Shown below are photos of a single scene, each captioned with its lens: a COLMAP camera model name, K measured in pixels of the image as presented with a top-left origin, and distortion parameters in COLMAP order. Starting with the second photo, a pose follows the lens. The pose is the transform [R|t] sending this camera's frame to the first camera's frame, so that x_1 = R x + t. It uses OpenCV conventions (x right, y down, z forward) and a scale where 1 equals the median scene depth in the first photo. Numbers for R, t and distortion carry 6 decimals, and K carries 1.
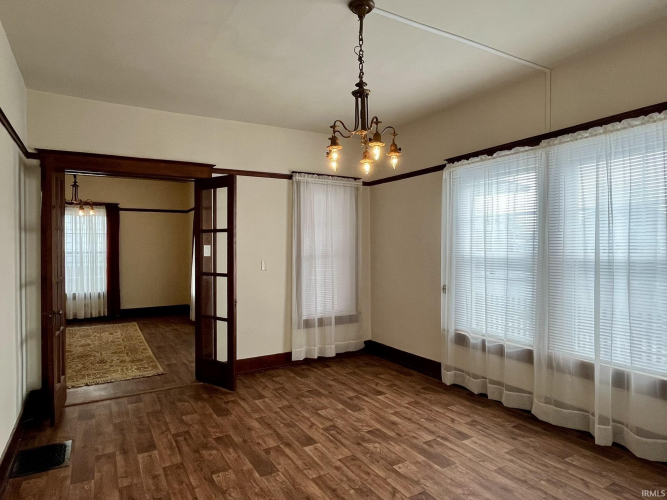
lens RADIAL K [[404.0, 0, 330.1], [0, 404.0, 251.4], [0, 0, 1]] dist [-0.007115, 0.004324]
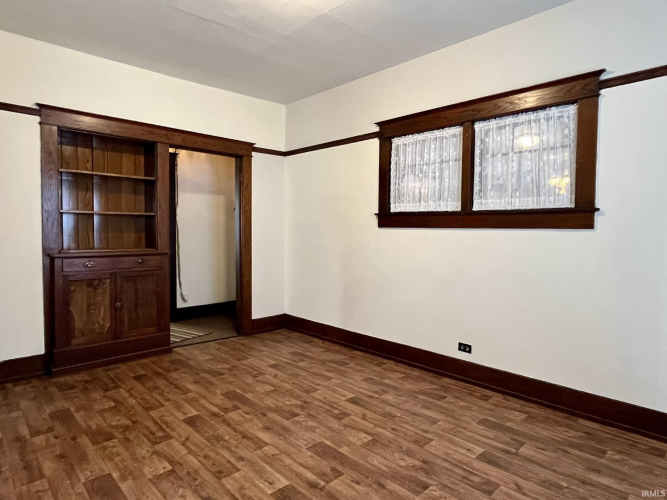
lens RADIAL K [[404.0, 0, 324.3], [0, 404.0, 248.2], [0, 0, 1]] dist [-0.007115, 0.004324]
pose [[-0.975528, 0.020710, -0.218897, 0.213450], [0.005388, 0.997507, 0.070363, 0.016094], [0.219808, 0.067461, -0.973208, 1.764527]]
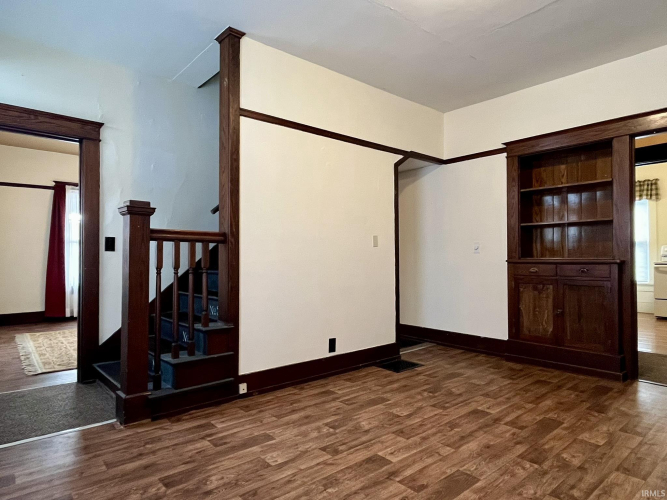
lens RADIAL K [[404.0, 0, 333.0], [0, 404.0, 246.7], [0, 0, 1]] dist [-0.007115, 0.004324]
pose [[-0.178263, 0.047216, 0.982849, -0.497907], [0.025222, 0.998739, -0.043405, 0.101195], [-0.983660, 0.017051, -0.179229, 1.378219]]
